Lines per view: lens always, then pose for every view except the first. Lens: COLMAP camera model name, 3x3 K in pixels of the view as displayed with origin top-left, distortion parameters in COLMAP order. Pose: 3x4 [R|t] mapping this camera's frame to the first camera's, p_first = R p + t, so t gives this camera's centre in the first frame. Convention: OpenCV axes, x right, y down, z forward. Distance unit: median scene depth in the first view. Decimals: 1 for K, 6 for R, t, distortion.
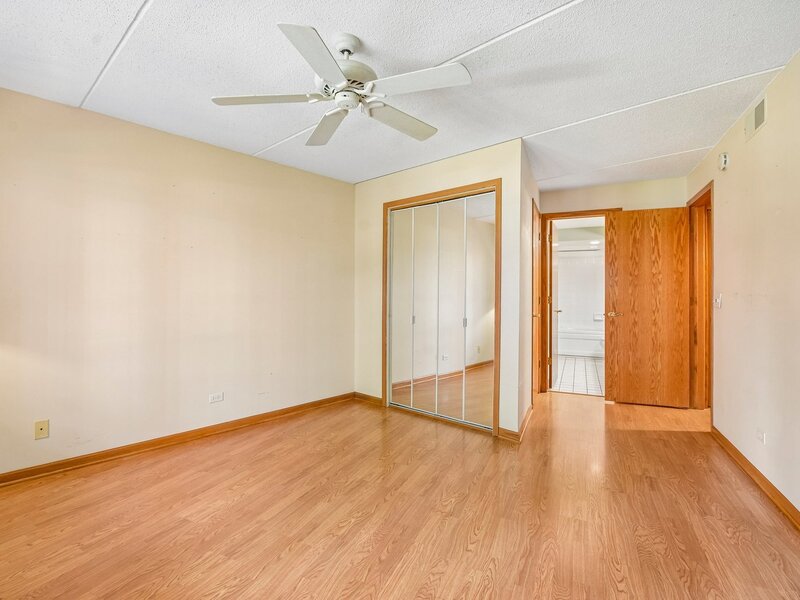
lens RADIAL K [[403.2, 0, 398.2], [0, 403.2, 301.9], [0, 0, 1]] dist [-0.014766, -0.000524]
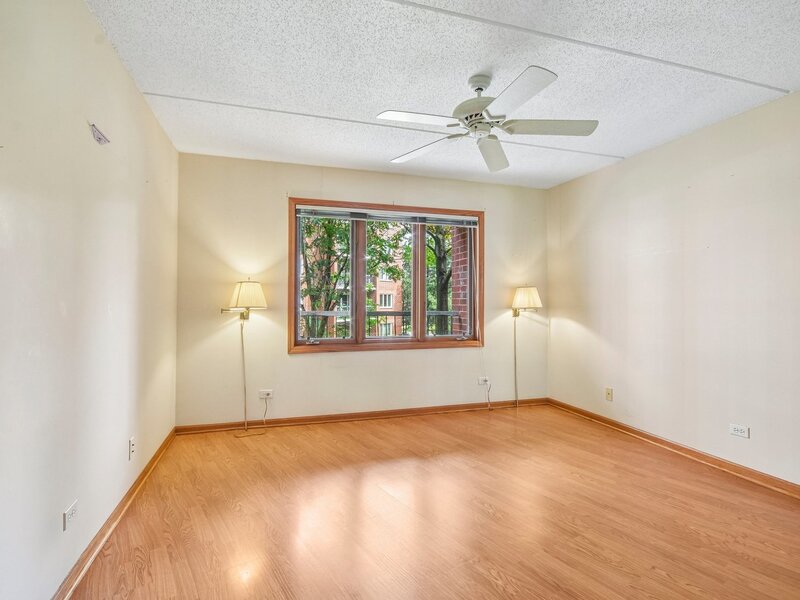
lens RADIAL K [[421.7, 0, 396.6], [0, 421.7, 307.8], [0, 0, 1]] dist [-0.003272, 0.000588]
pose [[-0.510430, 0.021541, -0.859650, 0.781744], [-0.014757, 0.999320, 0.033803, -0.031727], [0.859793, 0.029940, -0.509764, 1.067518]]
